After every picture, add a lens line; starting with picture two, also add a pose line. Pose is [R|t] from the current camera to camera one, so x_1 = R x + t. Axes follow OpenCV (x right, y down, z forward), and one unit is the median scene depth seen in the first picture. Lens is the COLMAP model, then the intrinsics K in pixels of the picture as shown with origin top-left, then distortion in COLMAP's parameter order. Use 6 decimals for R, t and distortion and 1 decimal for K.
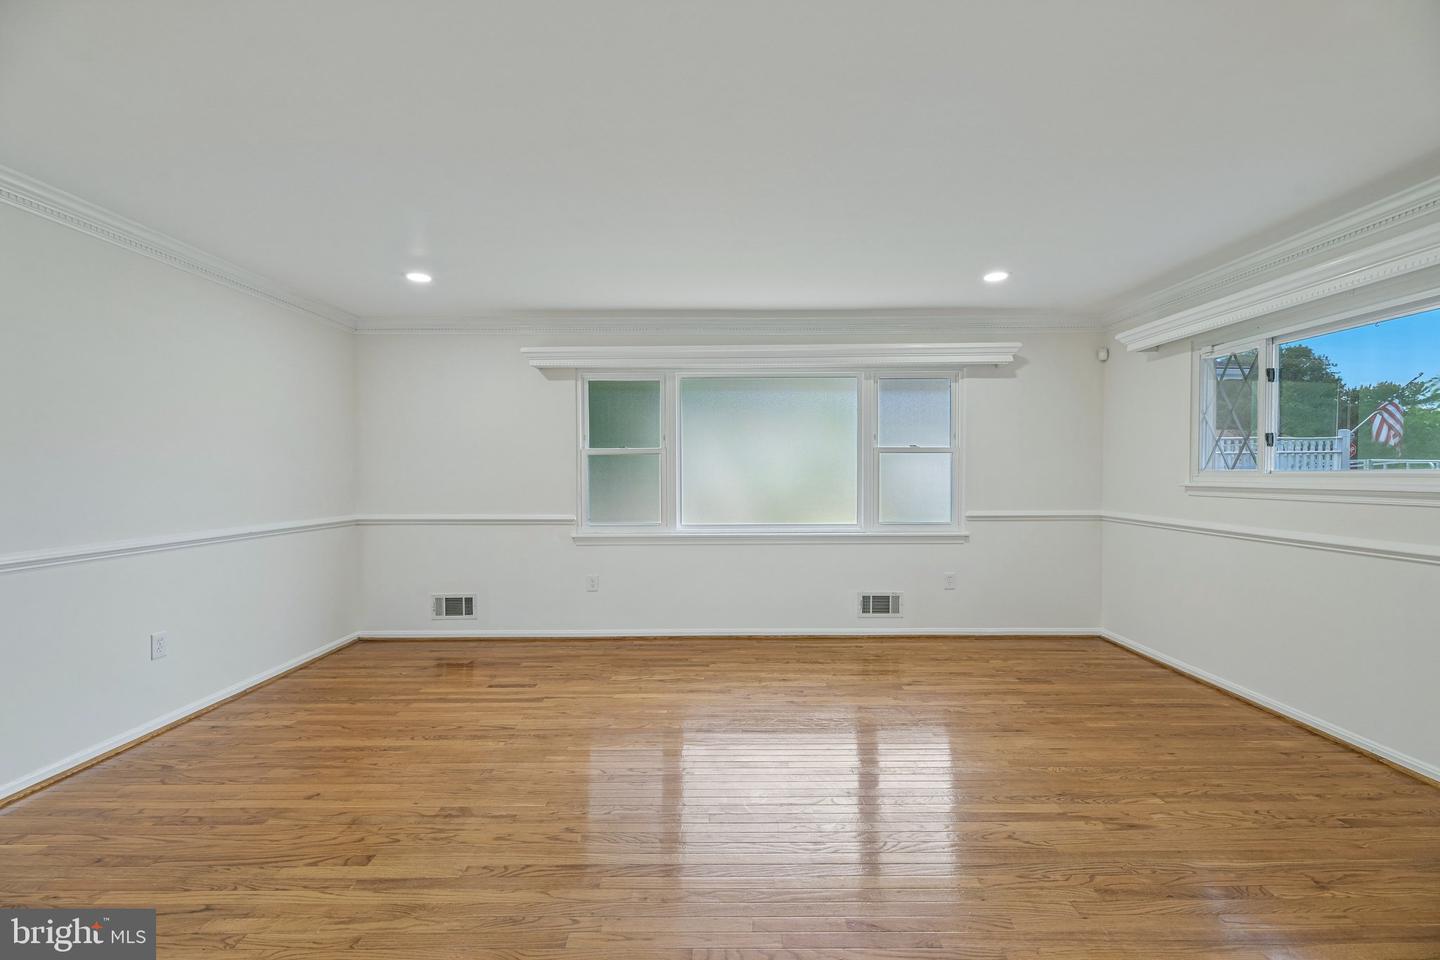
lens RADIAL K [[585.7, 0, 725.0], [0, 585.7, 487.5], [0, 0, 1]] dist [-0.002773, -0.001314]
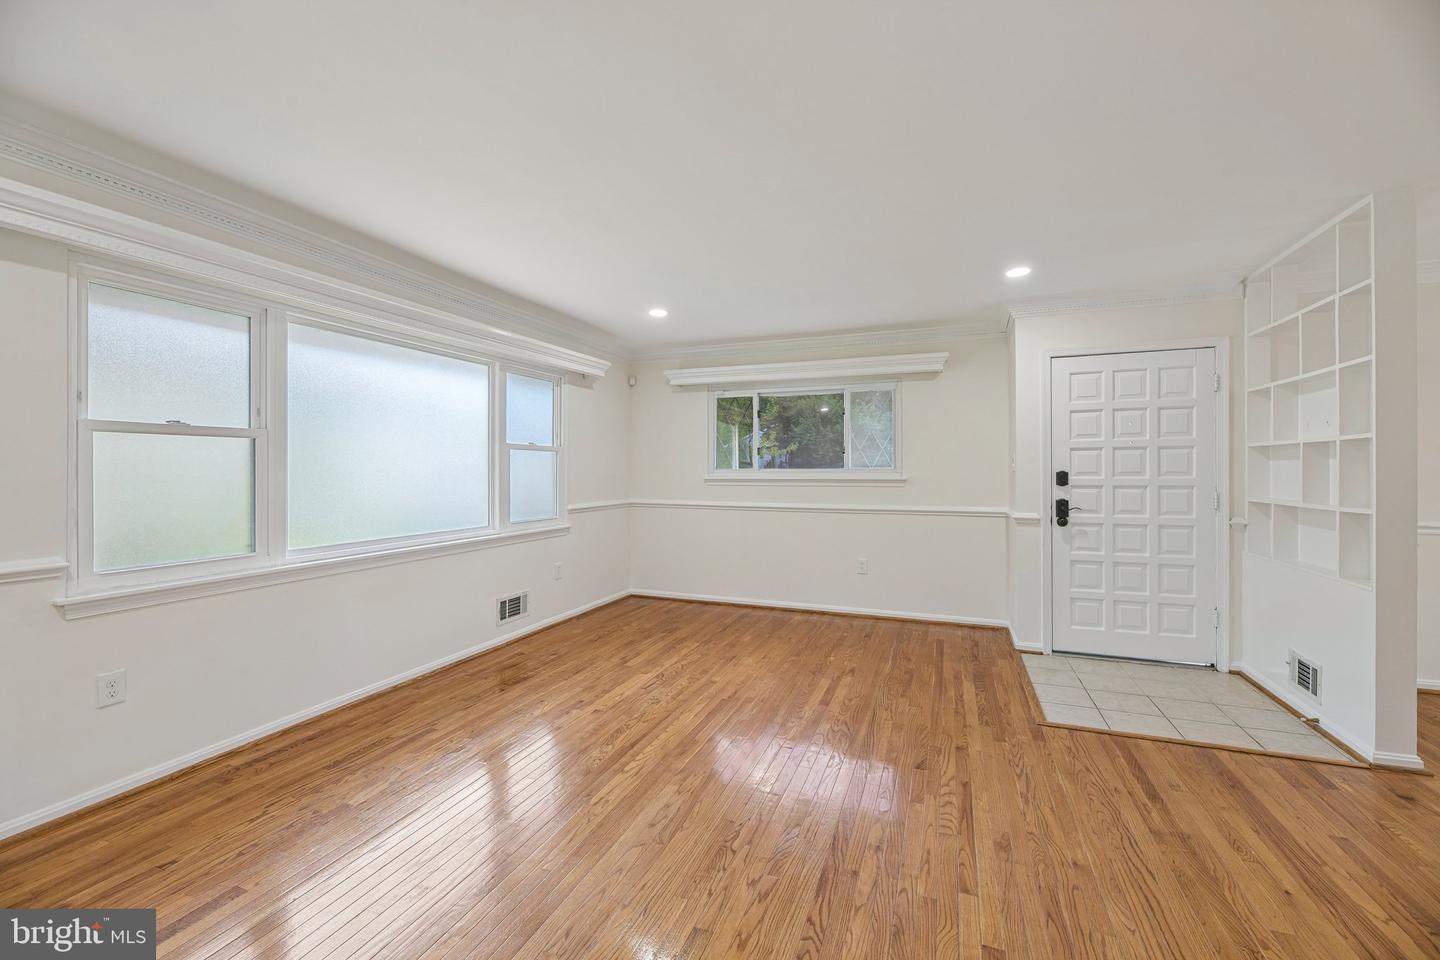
lens RADIAL K [[585.7, 0, 723.7], [0, 585.7, 466.3], [0, 0, 1]] dist [-0.002773, -0.001314]
pose [[0.359291, 0.008072, 0.933191, -0.569808], [0.021907, 0.999614, -0.017081, -0.007250], [-0.932968, 0.026580, 0.358976, 0.371959]]
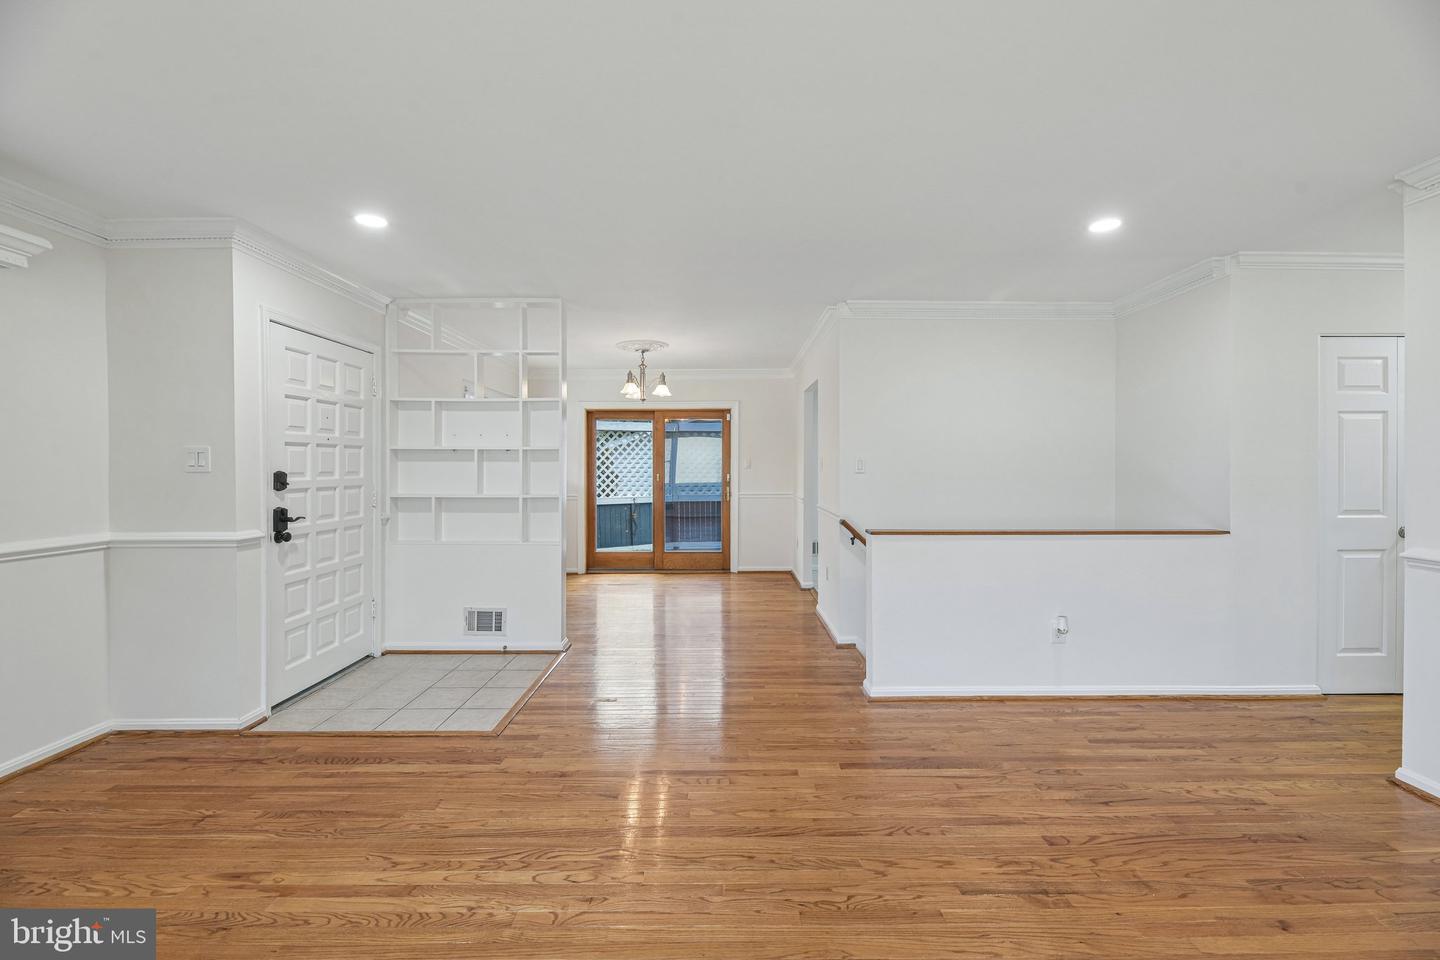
lens RADIAL K [[585.7, 0, 733.1], [0, 585.7, 483.8], [0, 0, 1]] dist [-0.002773, -0.001314]
pose [[-0.999760, 0.000279, -0.021895, -0.011582], [-0.000789, 0.998811, 0.048747, -0.024871], [0.021882, 0.048753, -0.998571, 0.968372]]
